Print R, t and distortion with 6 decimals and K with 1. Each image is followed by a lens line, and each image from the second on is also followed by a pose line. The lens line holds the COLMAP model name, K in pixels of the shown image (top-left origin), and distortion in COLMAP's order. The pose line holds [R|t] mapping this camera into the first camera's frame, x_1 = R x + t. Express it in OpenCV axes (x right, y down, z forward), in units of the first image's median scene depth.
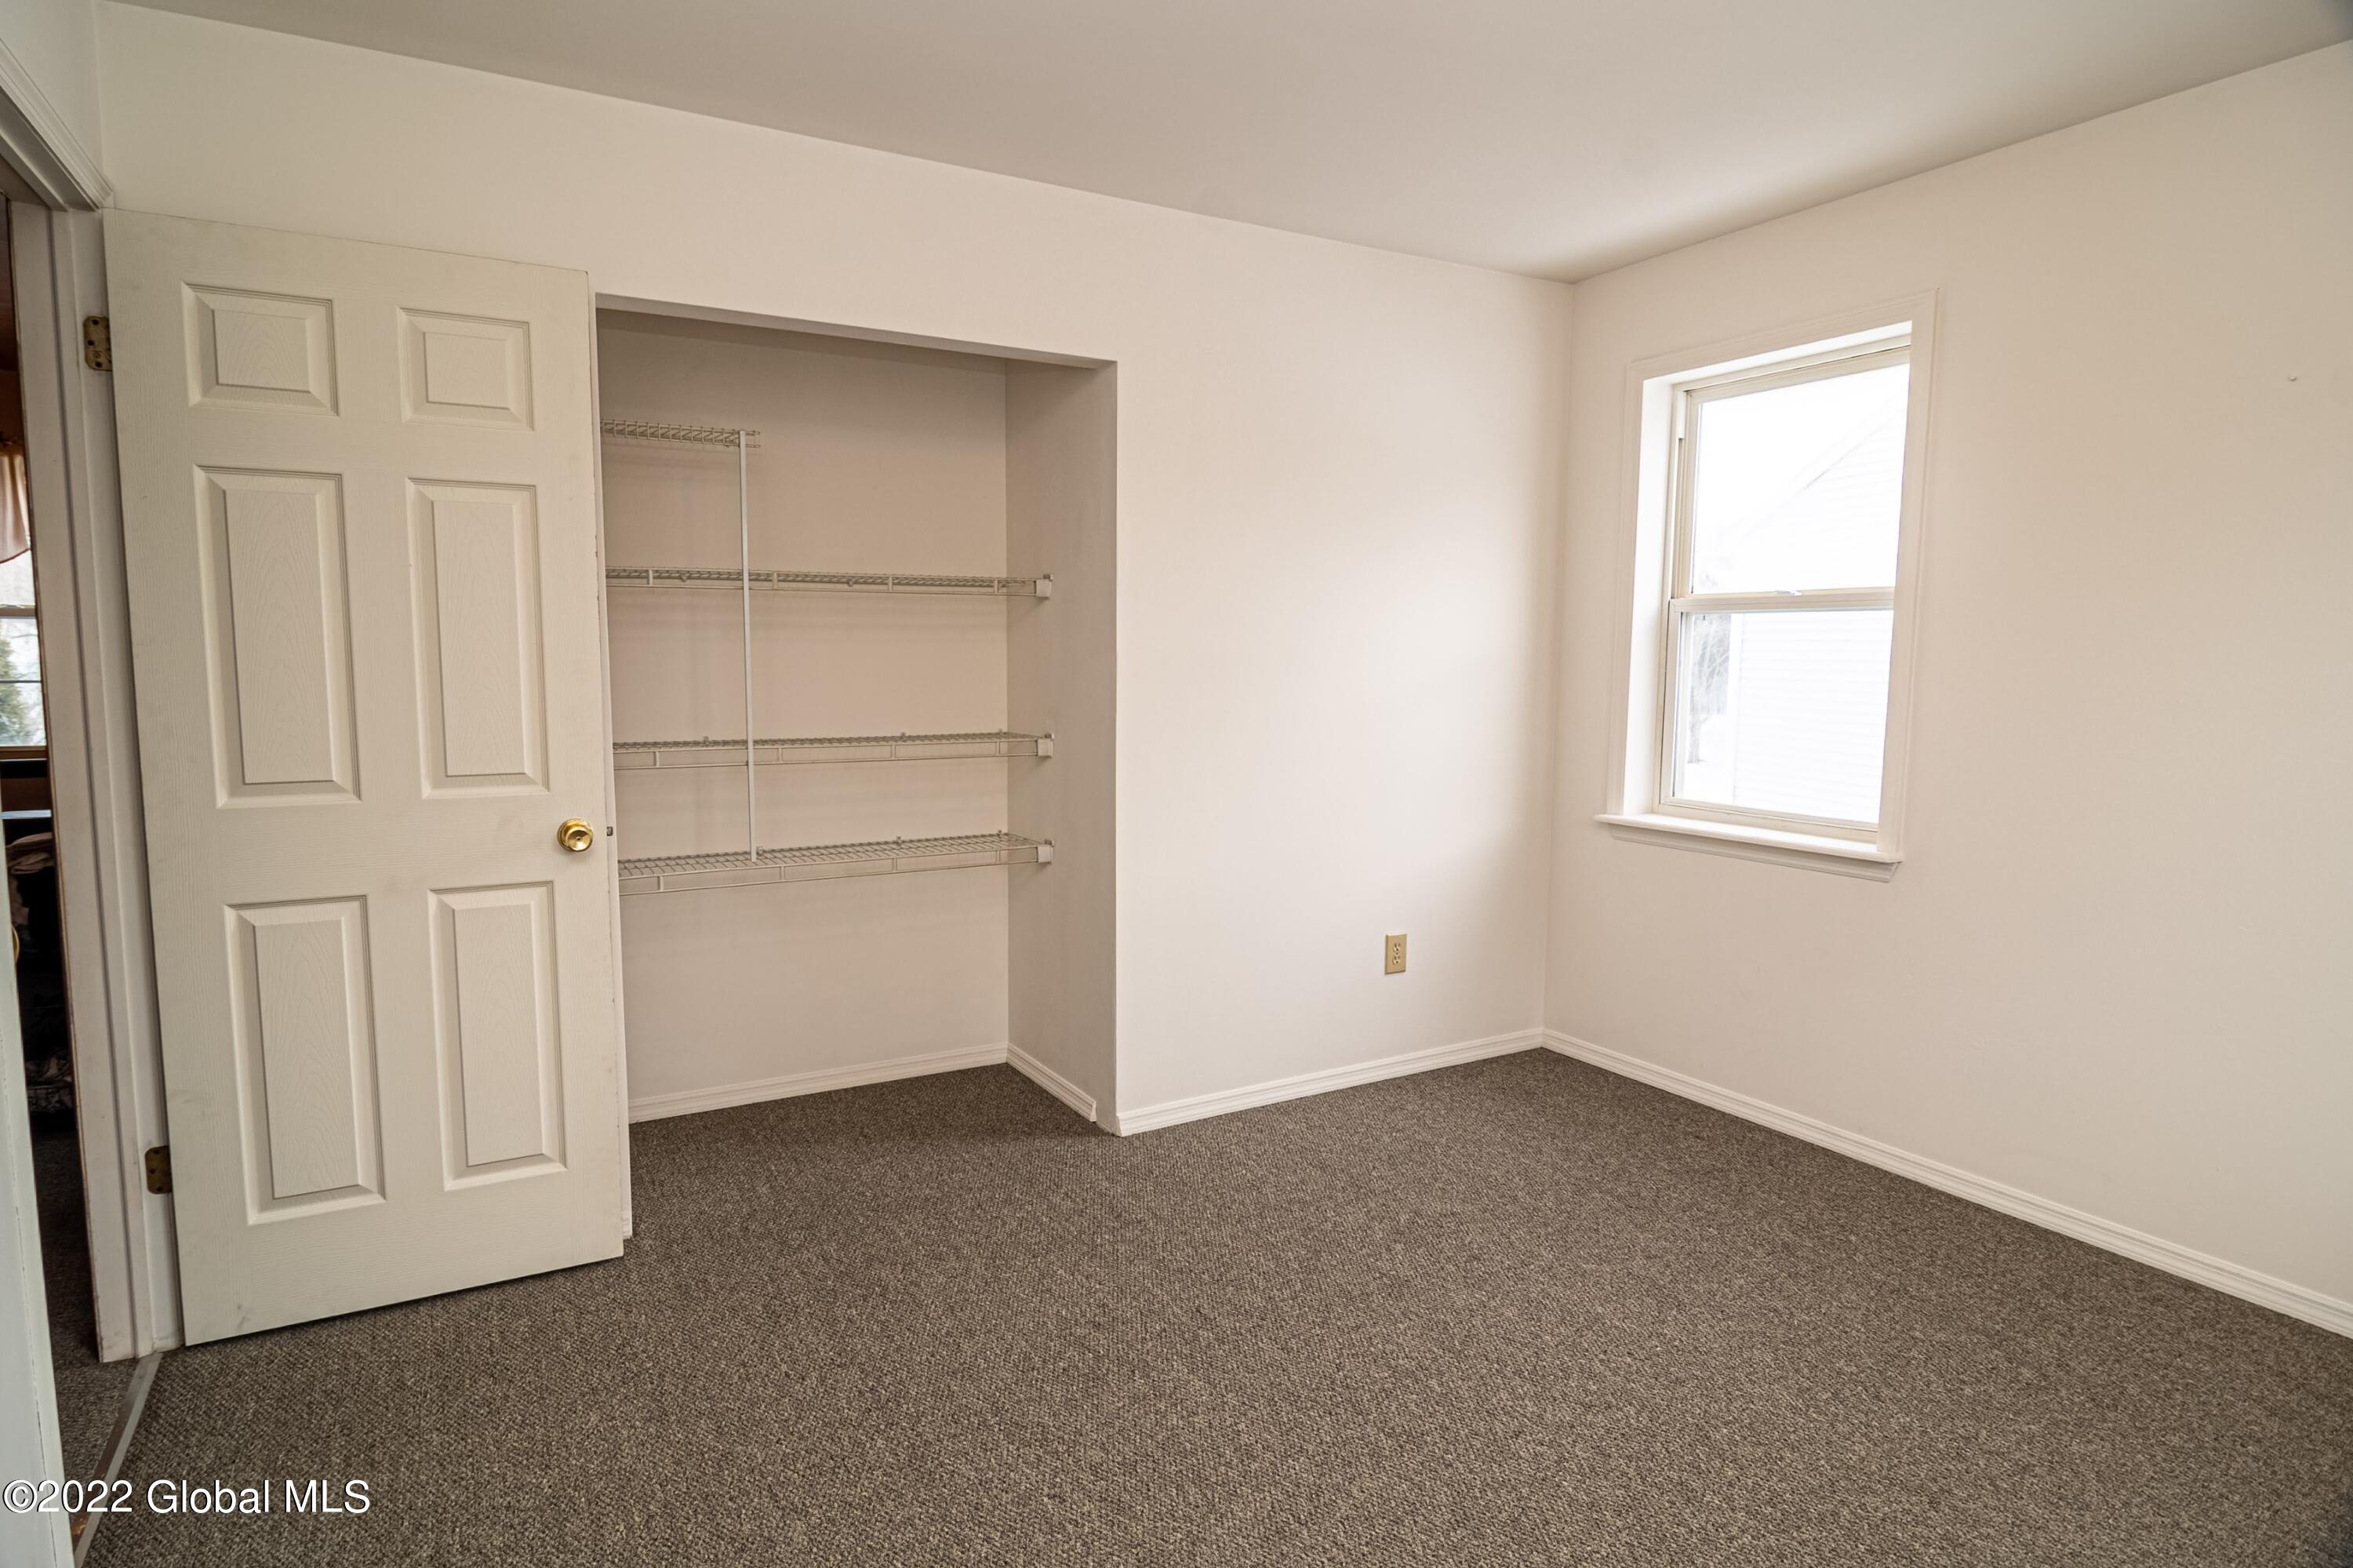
lens RADIAL K [[1275.2, 0, 1154.4], [0, 1275.2, 779.7], [0, 0, 1]] dist [-0.004545, -0.002218]
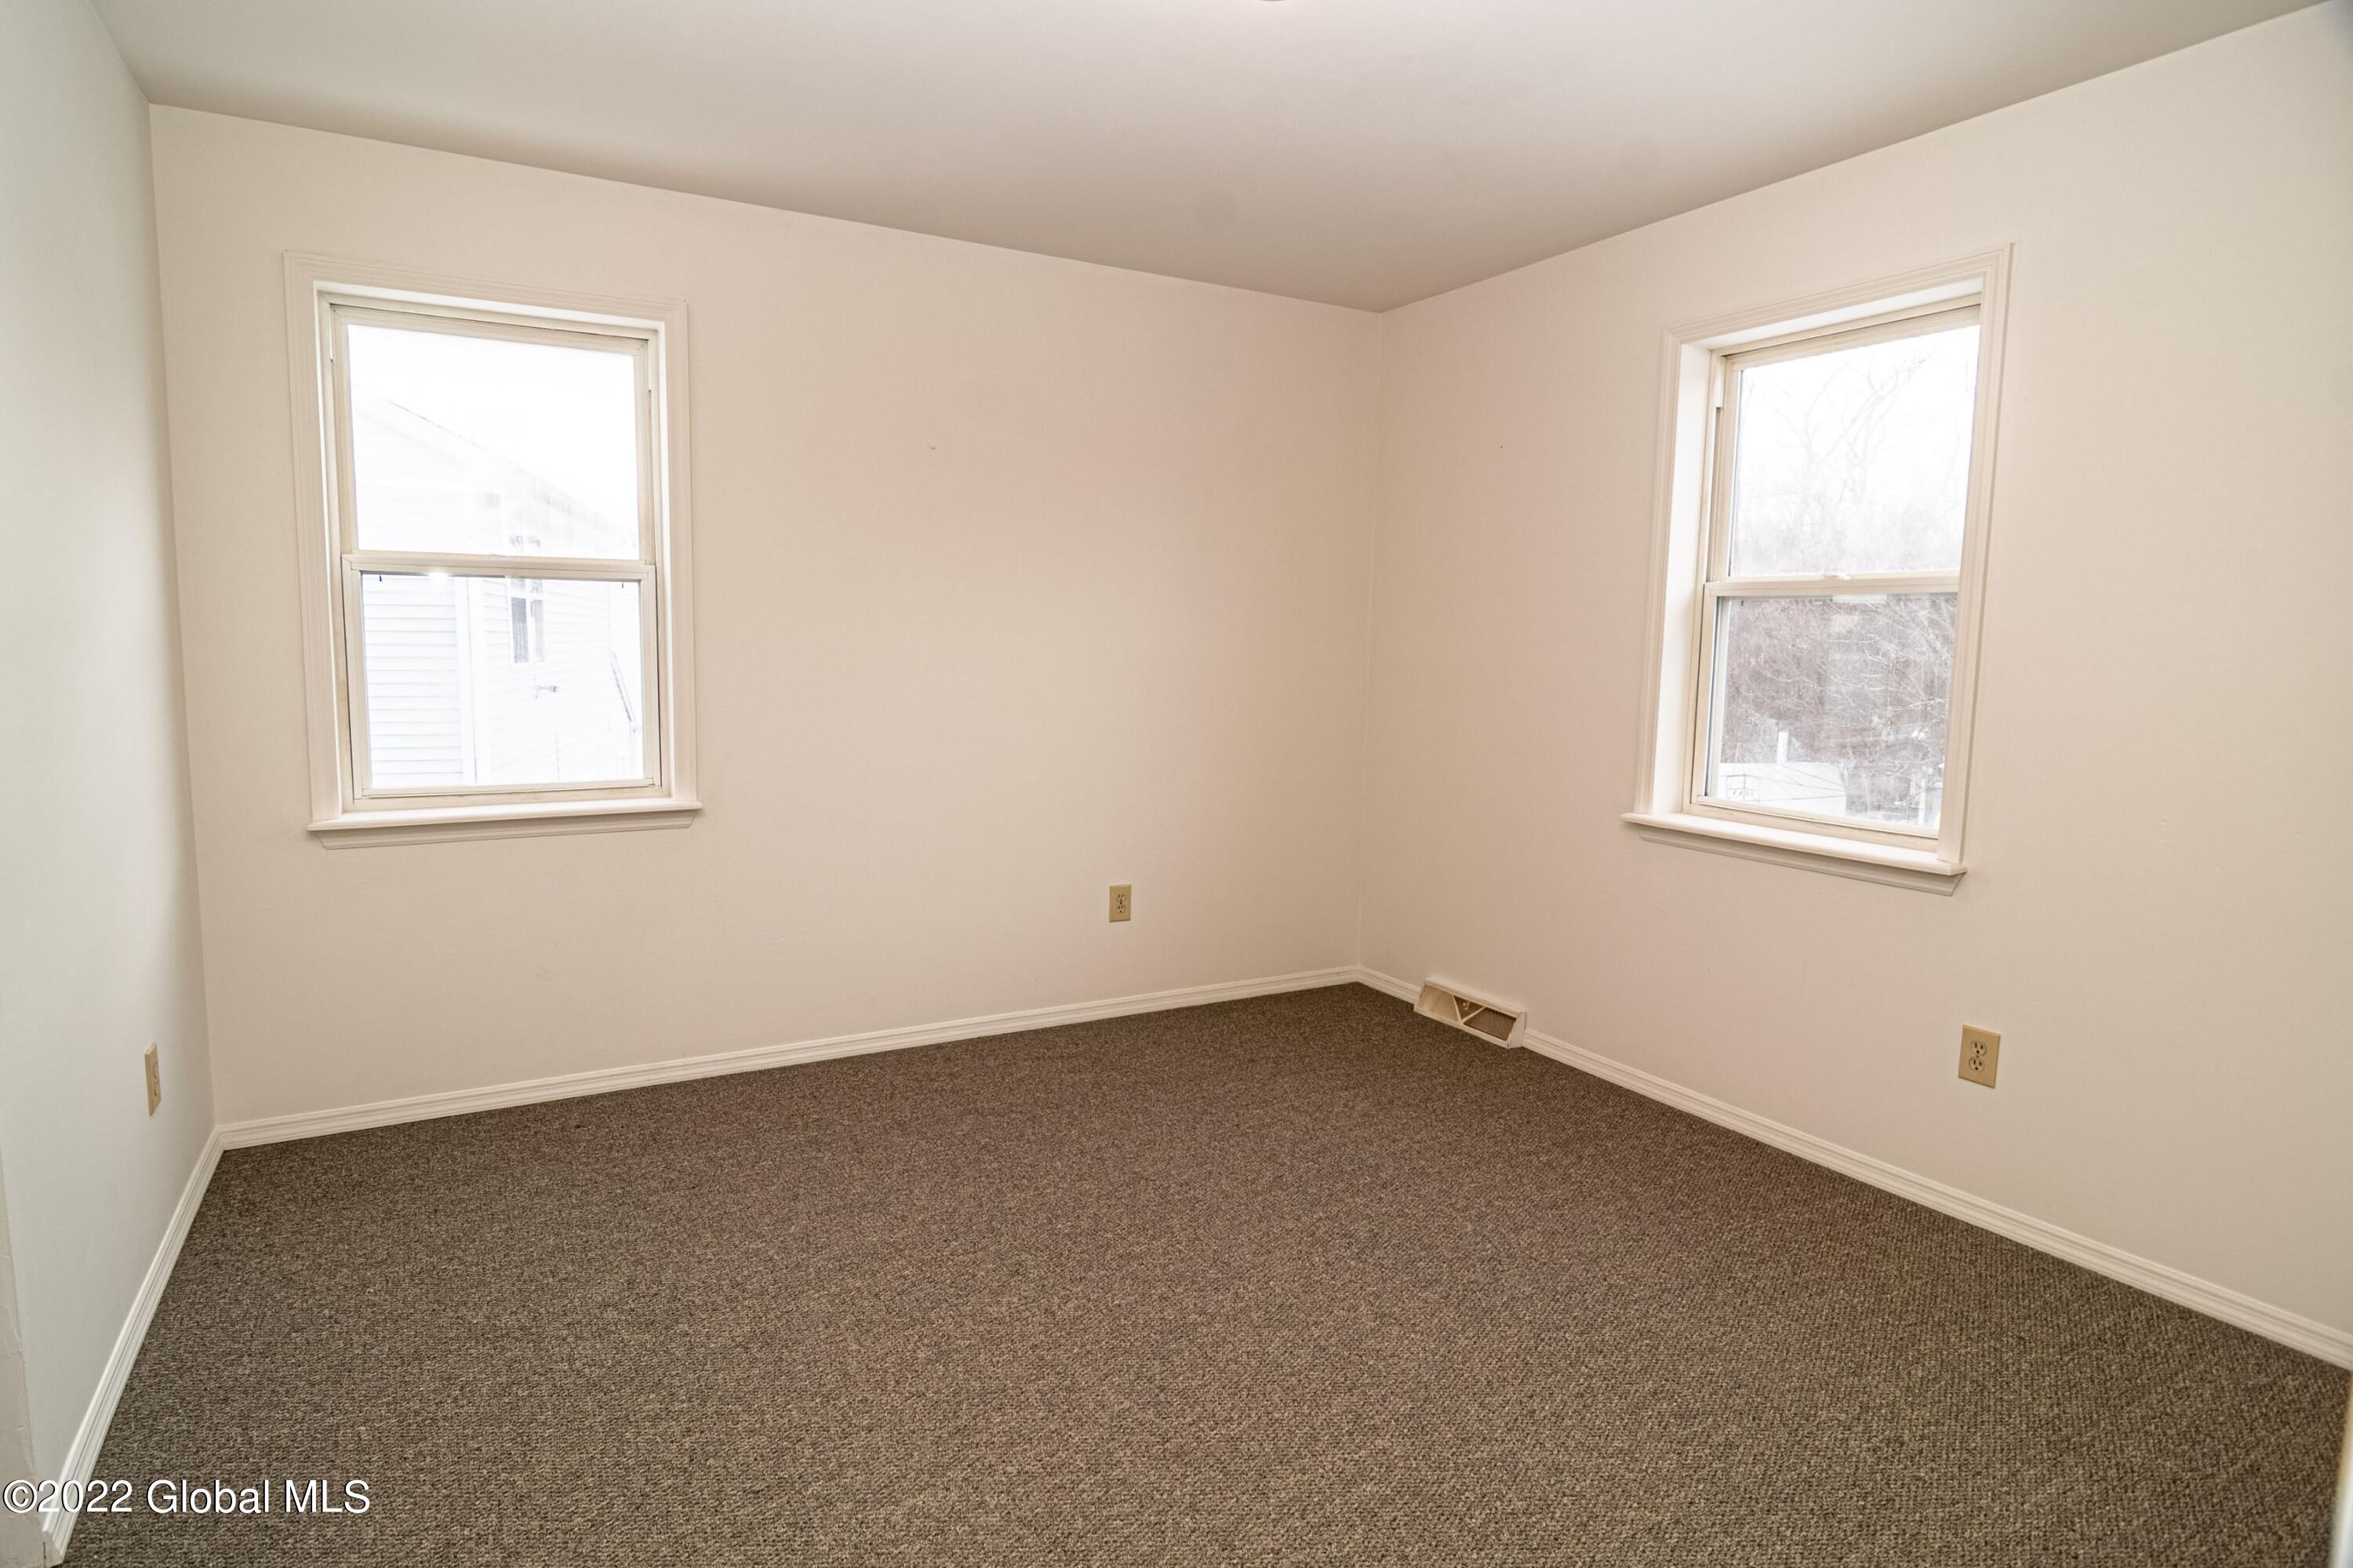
lens RADIAL K [[1275.2, 0, 1154.4], [0, 1275.2, 779.7], [0, 0, 1]] dist [-0.004545, -0.002218]
pose [[-0.006707, -0.113911, 0.993468, -0.535156], [0.086255, 0.989722, 0.114064, -0.053437], [-0.996251, 0.086457, 0.003187, 0.581266]]
